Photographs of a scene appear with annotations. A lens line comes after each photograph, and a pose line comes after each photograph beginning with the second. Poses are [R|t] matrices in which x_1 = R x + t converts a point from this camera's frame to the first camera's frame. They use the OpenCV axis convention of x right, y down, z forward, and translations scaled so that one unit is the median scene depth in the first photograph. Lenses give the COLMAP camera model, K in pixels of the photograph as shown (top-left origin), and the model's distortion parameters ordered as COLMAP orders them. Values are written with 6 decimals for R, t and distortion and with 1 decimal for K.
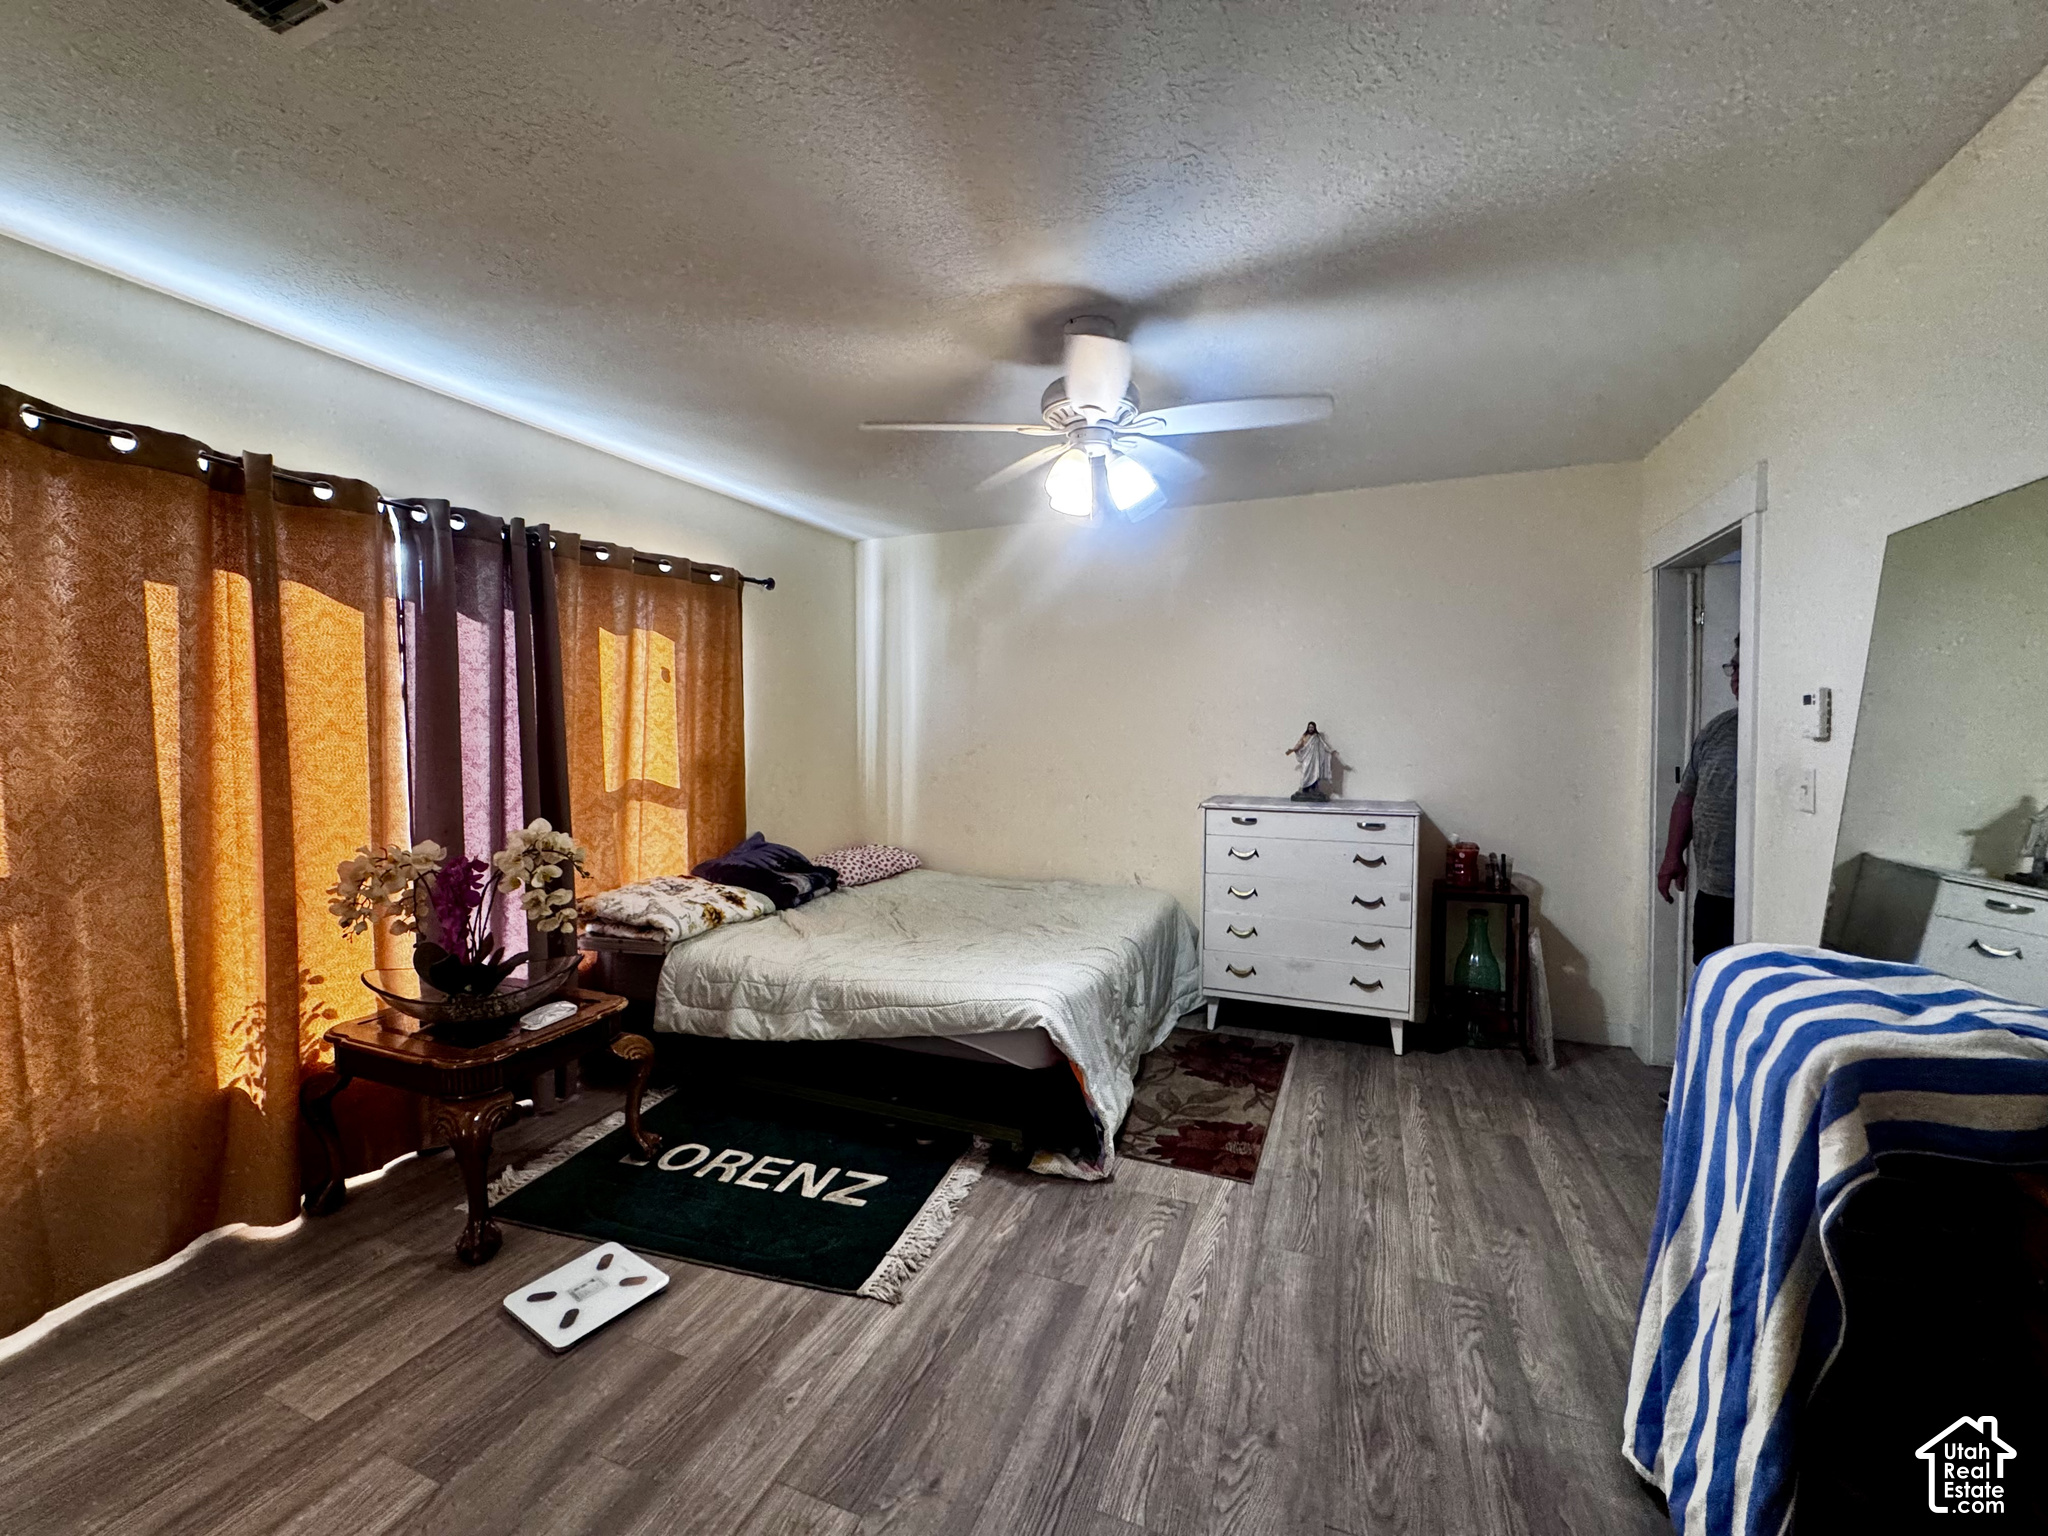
lens RADIAL K [[816.3, 0, 1026.9], [0, 816.3, 765.7], [0, 0, 1]] dist [-0.002018, 0.000977]
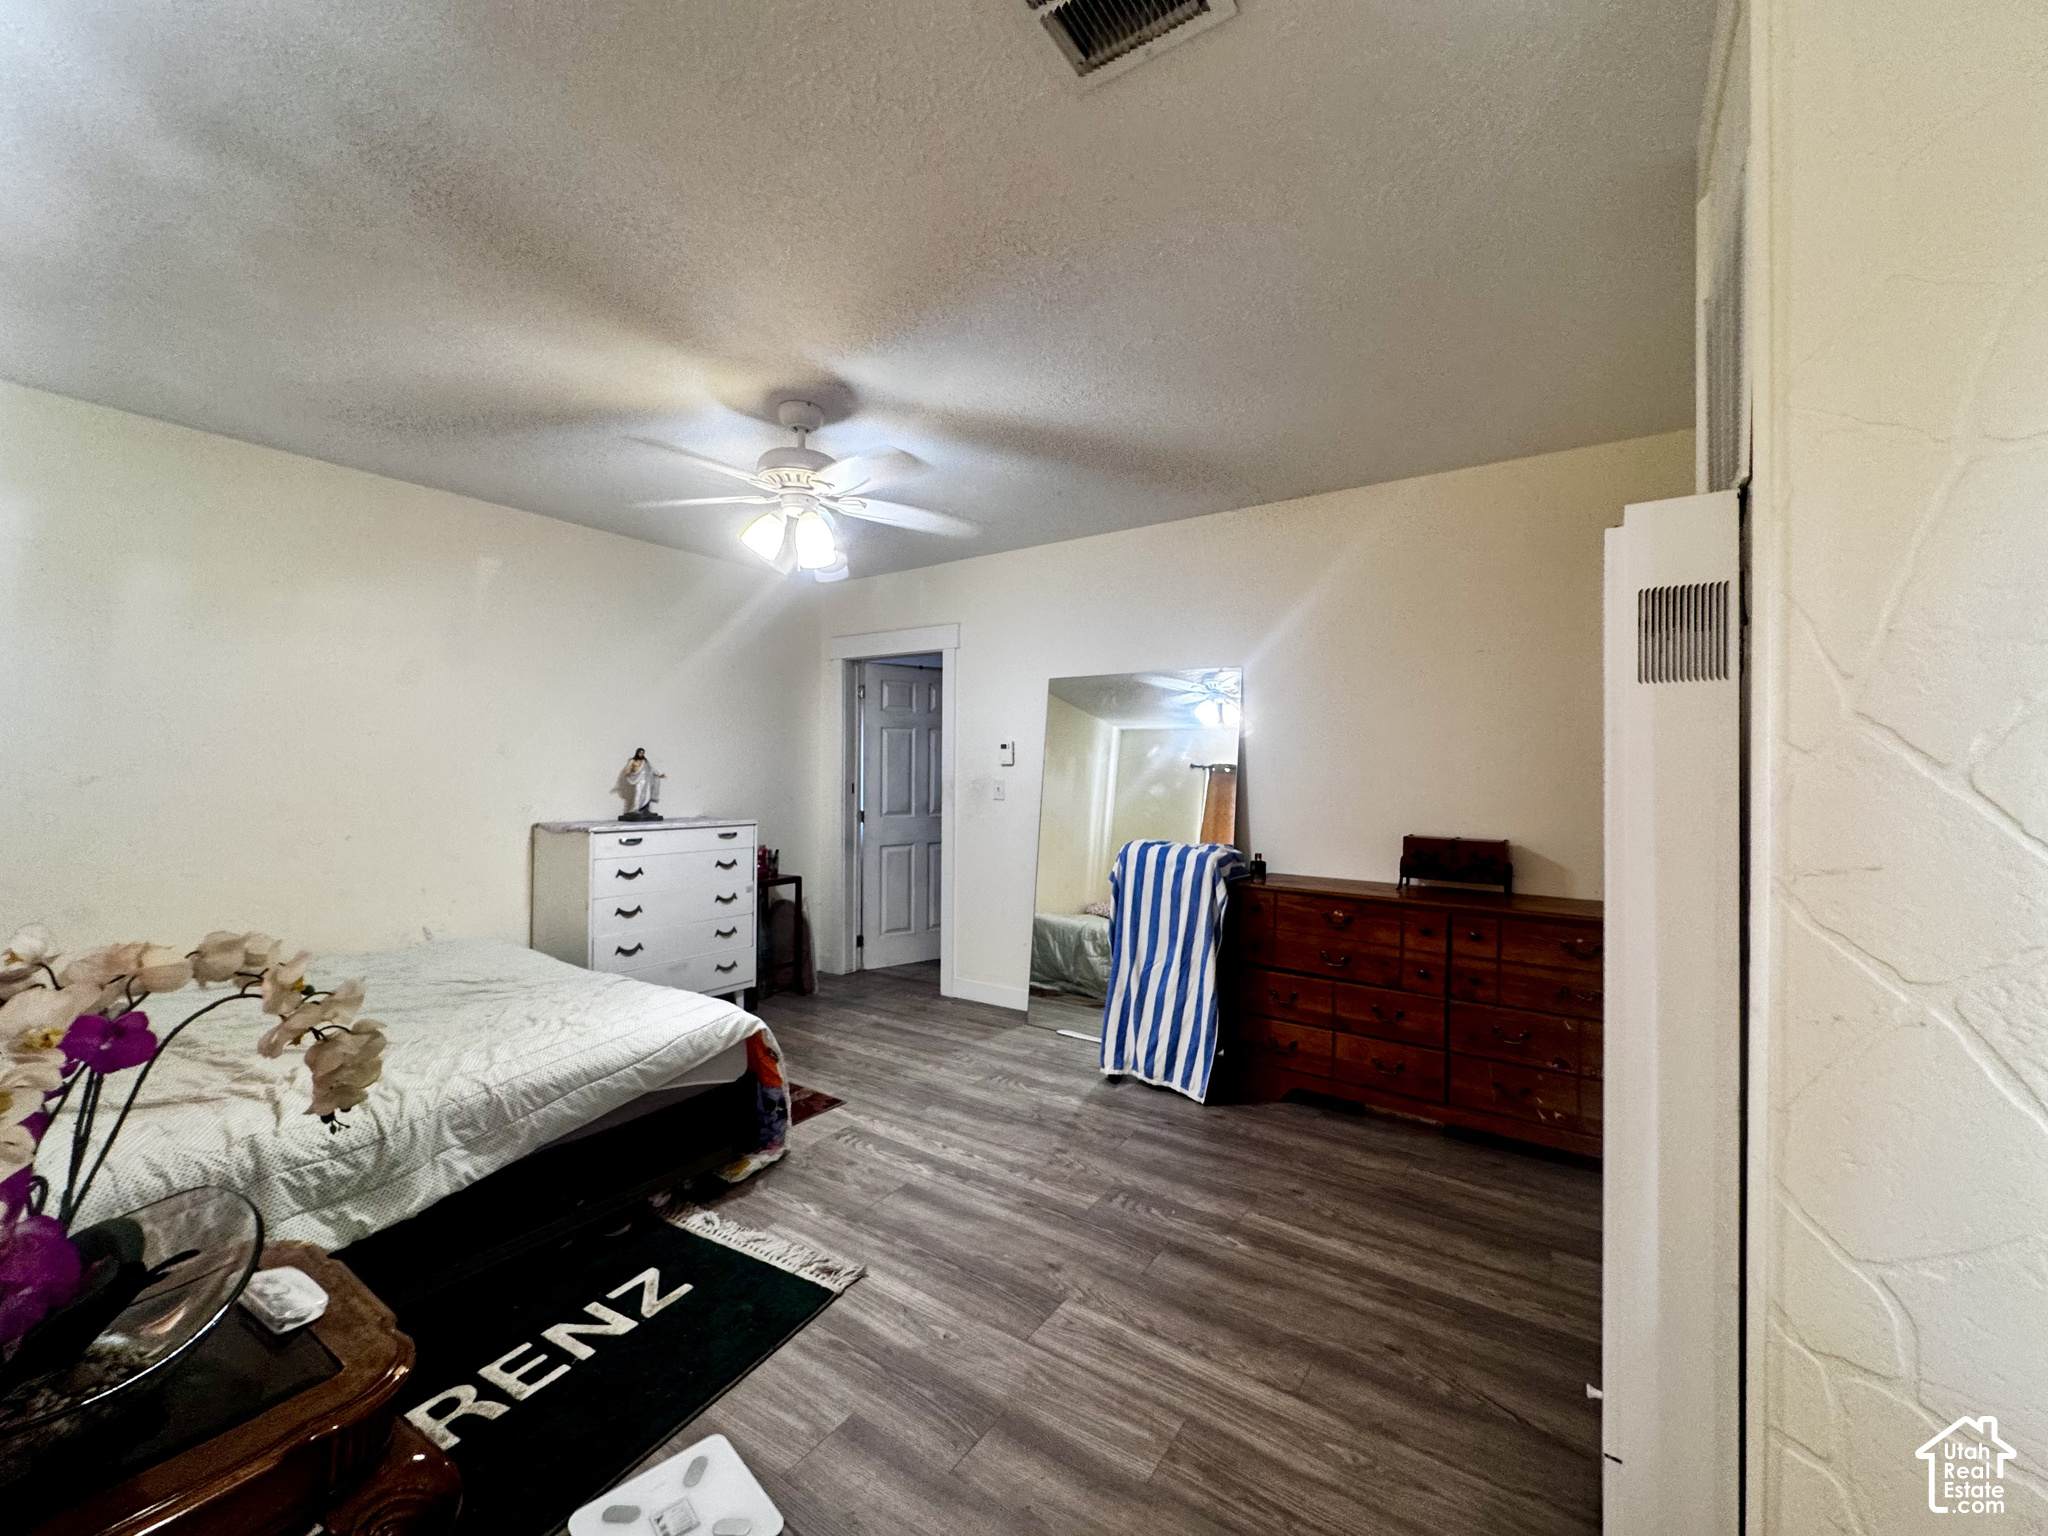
lens RADIAL K [[816.3, 0, 1026.9], [0, 816.3, 765.7], [0, 0, 1]] dist [-0.002018, 0.000977]
pose [[0.209860, 0.010735, 0.977672, -0.931659], [0.029542, 0.999414, -0.017315, 0.006148], [-0.977285, 0.032516, 0.209420, 0.423216]]
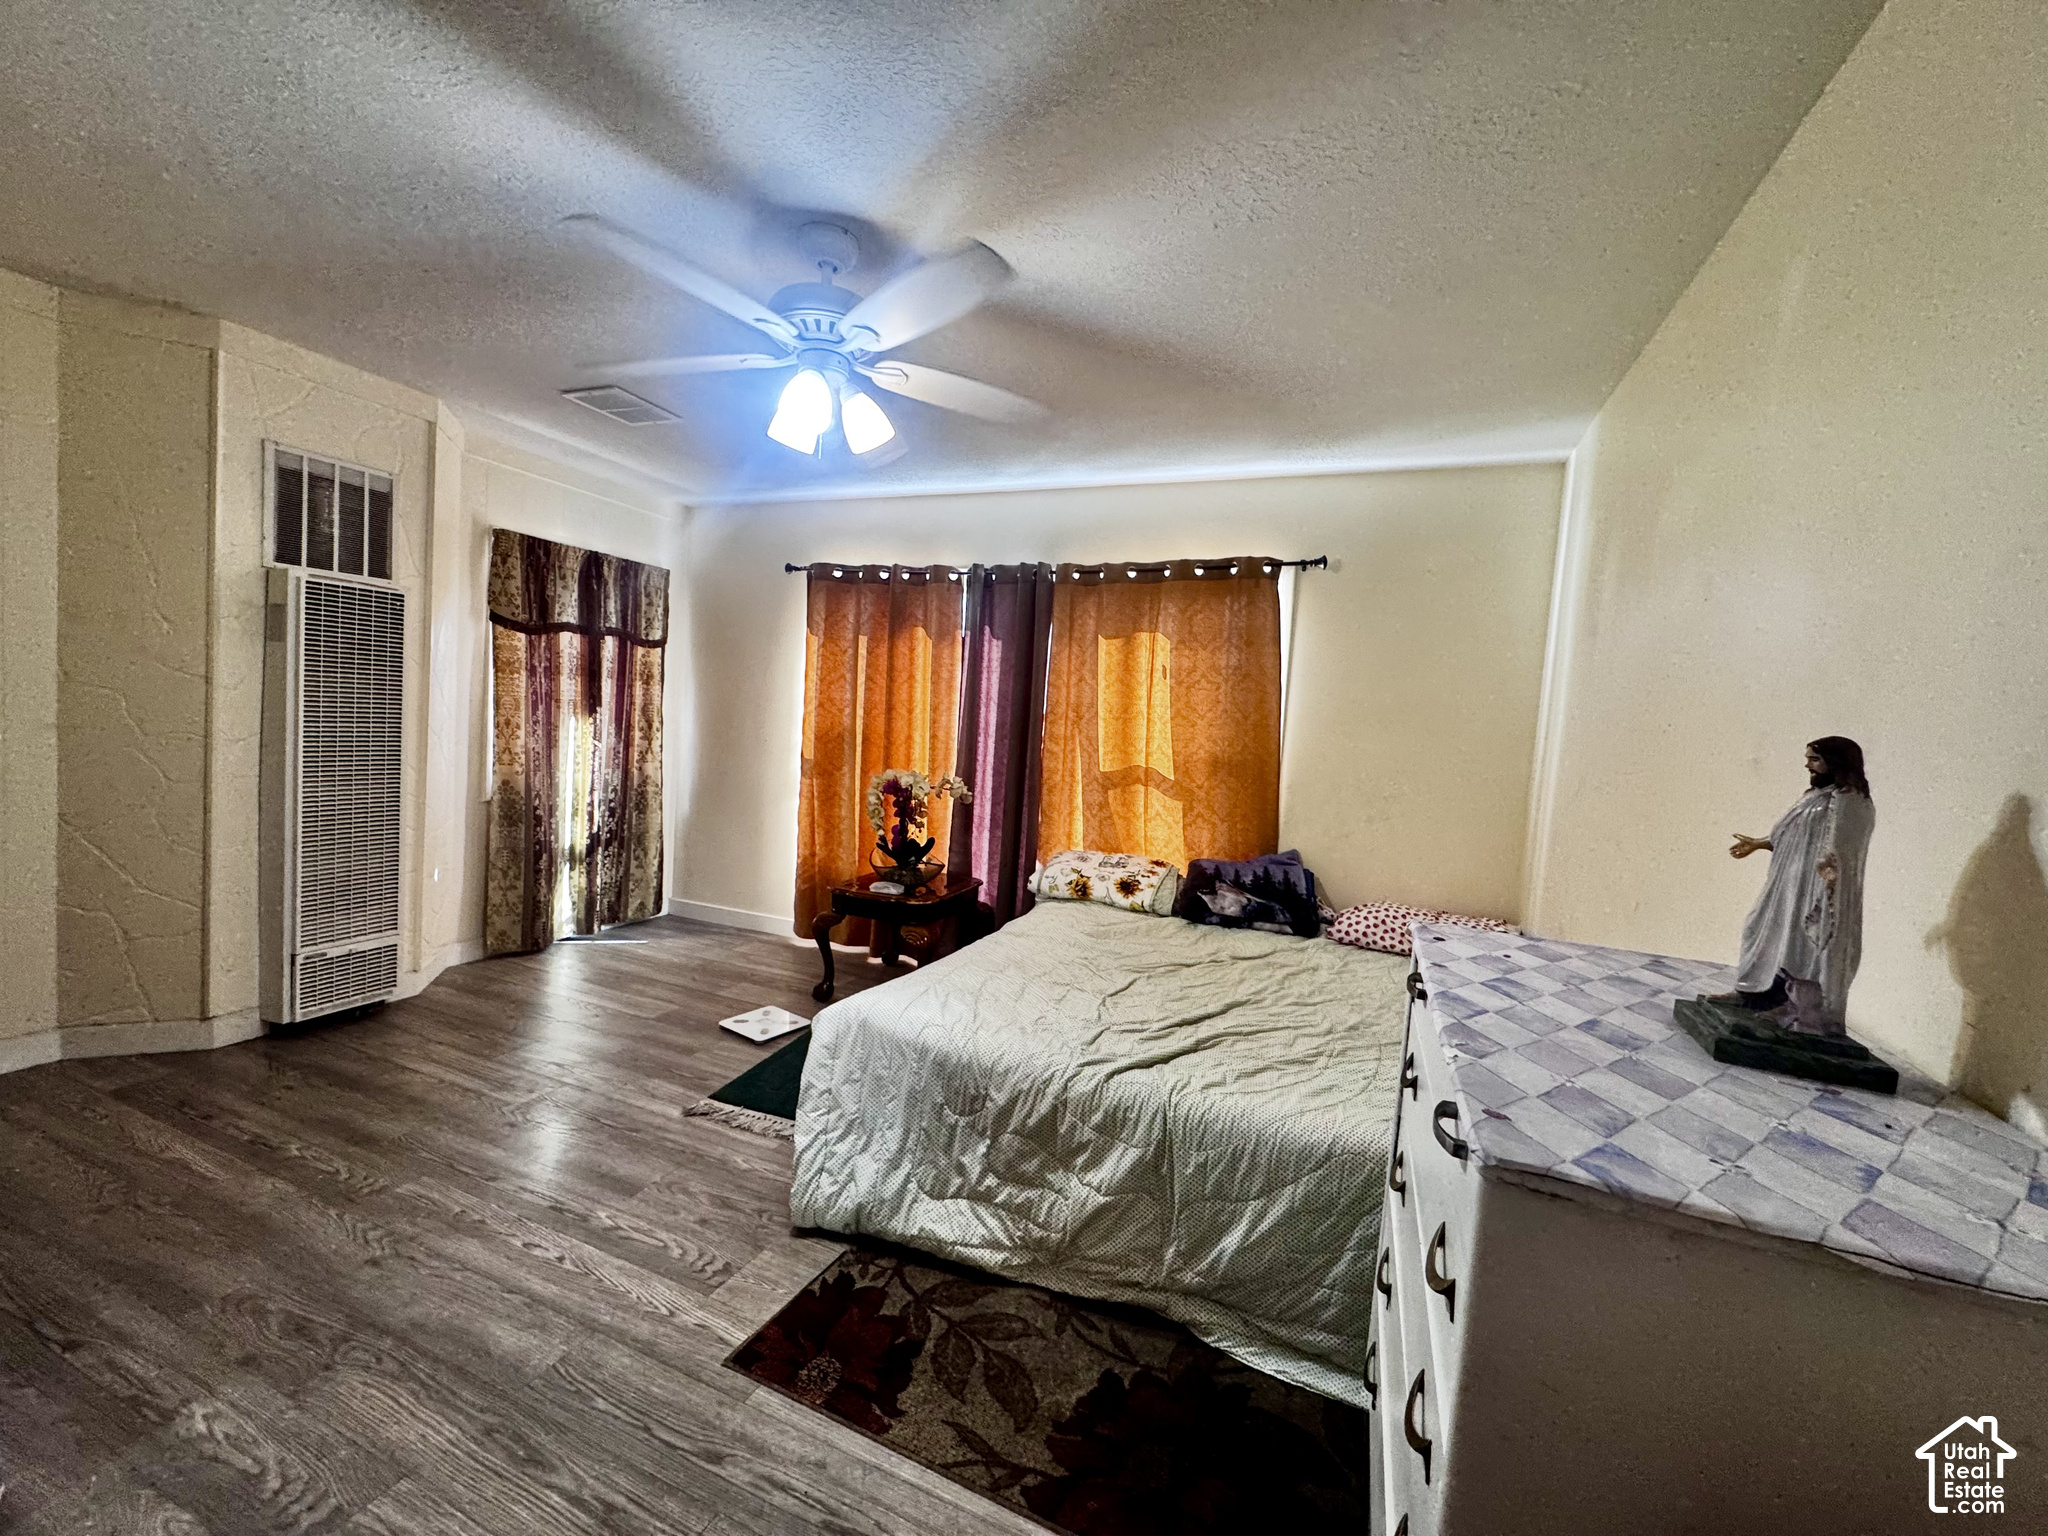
lens RADIAL K [[816.3, 0, 1026.9], [0, 816.3, 765.7], [0, 0, 1]] dist [-0.002018, 0.000977]
pose [[-0.007397, 0.062697, -0.998005, 0.914113], [-0.109562, 0.991973, 0.063130, -0.053687], [0.993952, 0.109811, -0.000468, 1.185225]]
